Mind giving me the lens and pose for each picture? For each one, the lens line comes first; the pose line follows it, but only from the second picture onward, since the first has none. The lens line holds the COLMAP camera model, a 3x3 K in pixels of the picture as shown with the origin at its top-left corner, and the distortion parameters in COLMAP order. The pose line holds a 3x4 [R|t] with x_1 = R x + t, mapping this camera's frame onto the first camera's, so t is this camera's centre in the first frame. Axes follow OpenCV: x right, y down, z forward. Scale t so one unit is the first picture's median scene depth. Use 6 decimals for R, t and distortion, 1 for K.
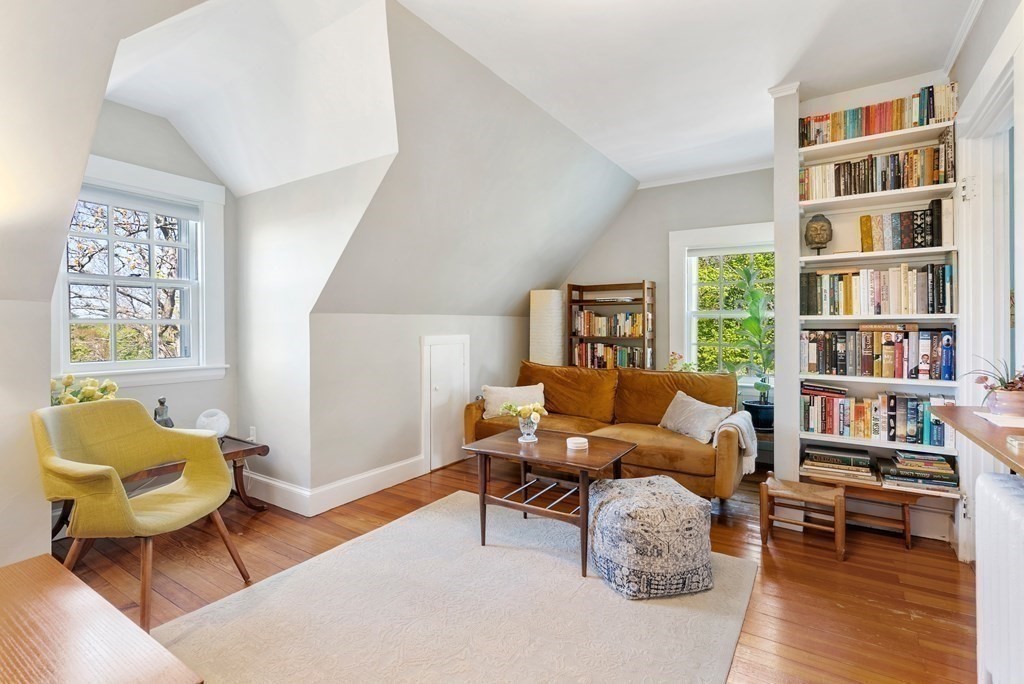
lens RADIAL K [[474.7, 0, 513.1], [0, 474.7, 336.3], [0, 0, 1]] dist [0.000431, 0.000213]
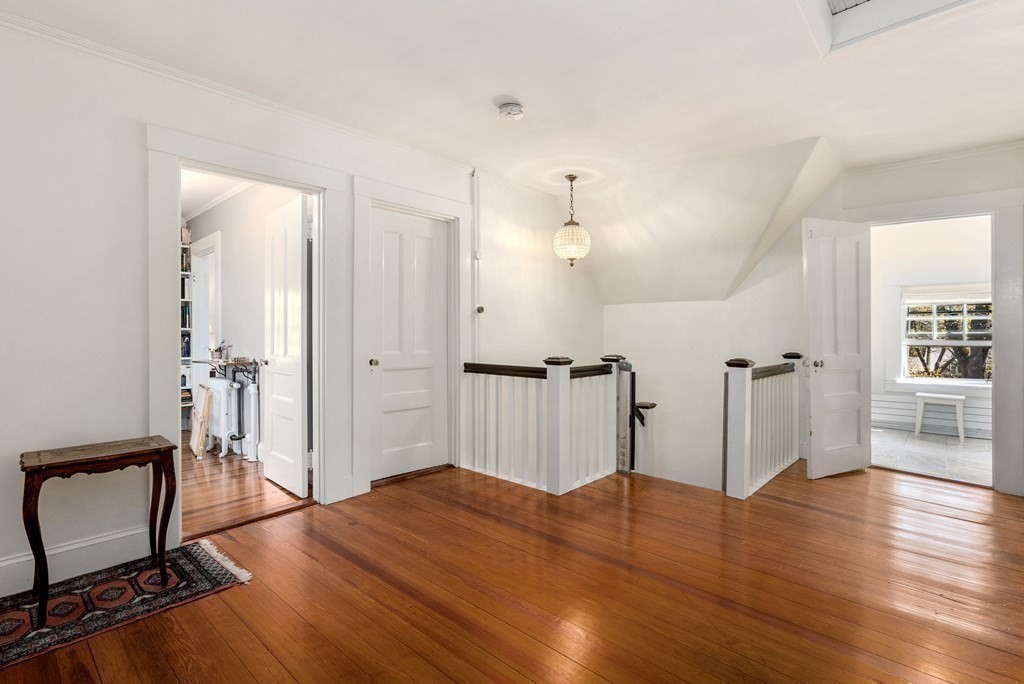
lens RADIAL K [[474.7, 0, 511.6], [0, 474.7, 343.1], [0, 0, 1]] dist [0.000431, 0.000213]
pose [[0.169421, -0.007140, 0.985518, -1.111617], [-0.000556, 0.999973, 0.007340, 0.008175], [-0.985544, -0.001791, 0.169413, -0.960863]]
